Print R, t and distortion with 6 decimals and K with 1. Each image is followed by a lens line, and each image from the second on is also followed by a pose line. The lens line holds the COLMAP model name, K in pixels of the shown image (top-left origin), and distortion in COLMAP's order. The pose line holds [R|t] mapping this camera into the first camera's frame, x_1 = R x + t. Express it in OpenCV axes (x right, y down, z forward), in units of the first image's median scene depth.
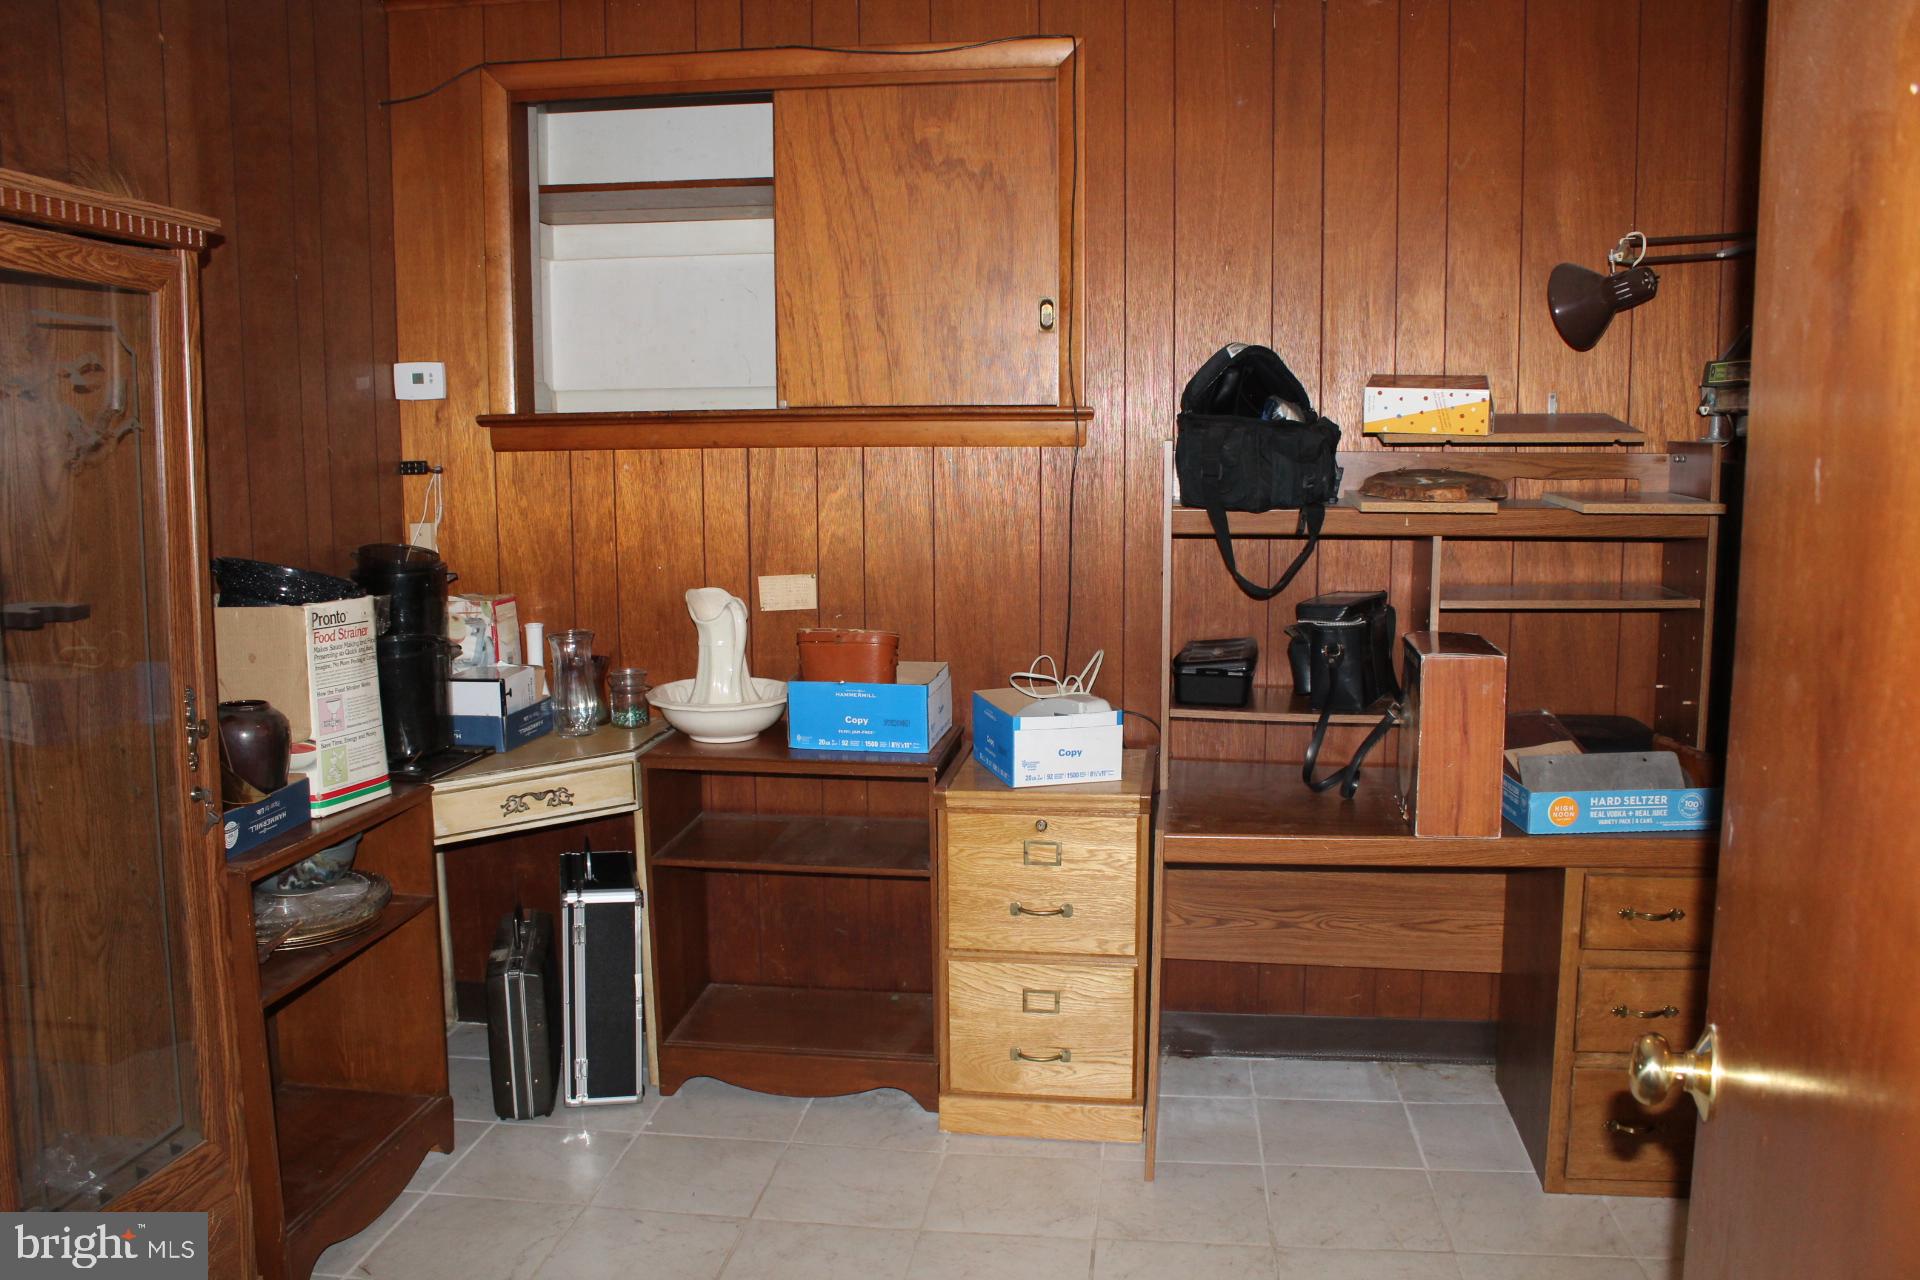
lens RADIAL K [[1582.0, 0, 960.0], [0, 1582.0, 640.0], [0, 0, 1]] dist [-0.183696, 0.170799]
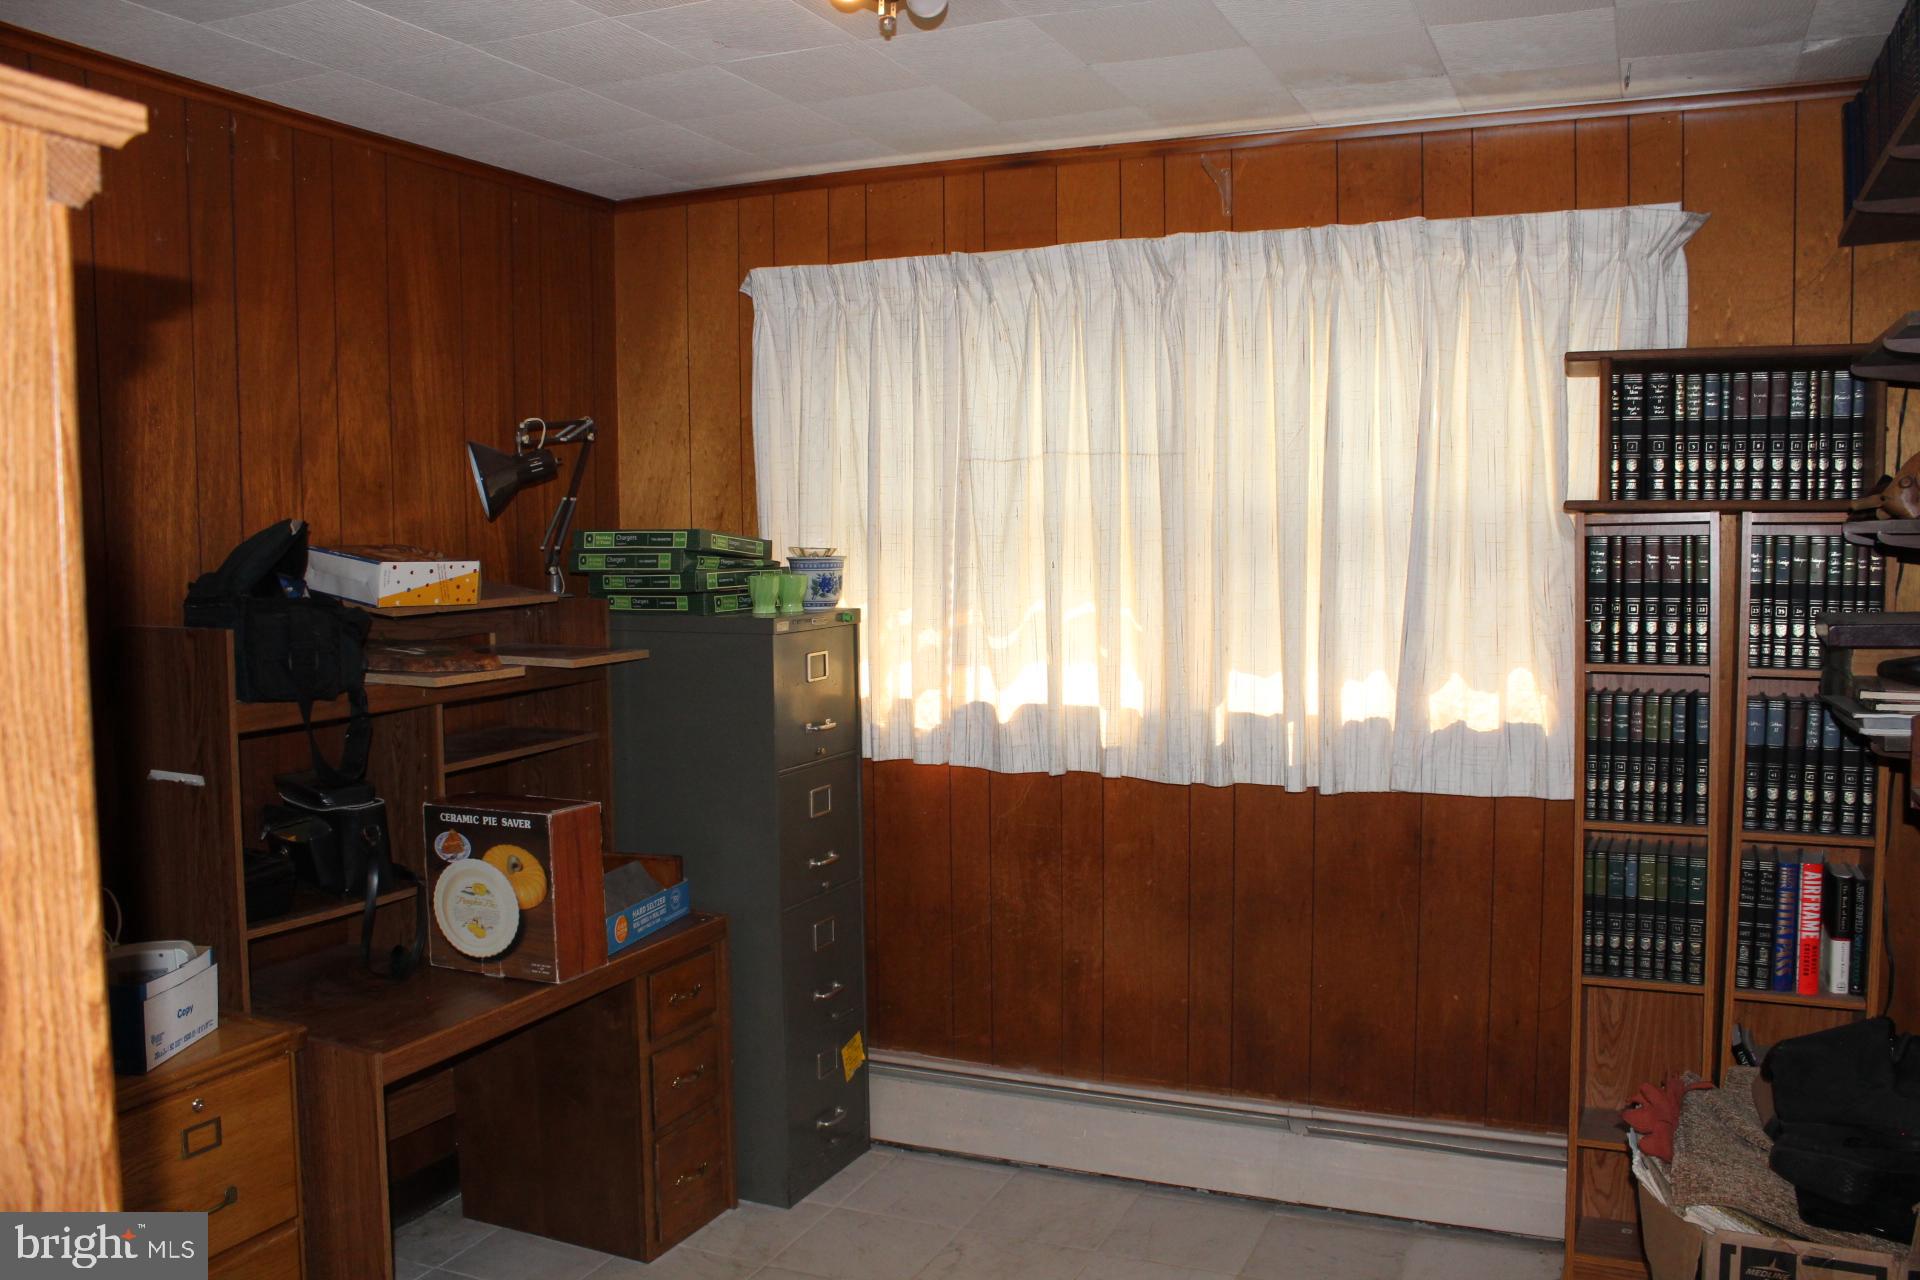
lens RADIAL K [[1582.0, 0, 960.0], [0, 1582.0, 640.0], [0, 0, 1]] dist [-0.183696, 0.170799]
pose [[0.290521, -0.064169, 0.954715, -0.583998], [0.127188, 0.991485, 0.027937, -0.094639], [-0.948378, 0.113312, 0.296208, 0.367572]]
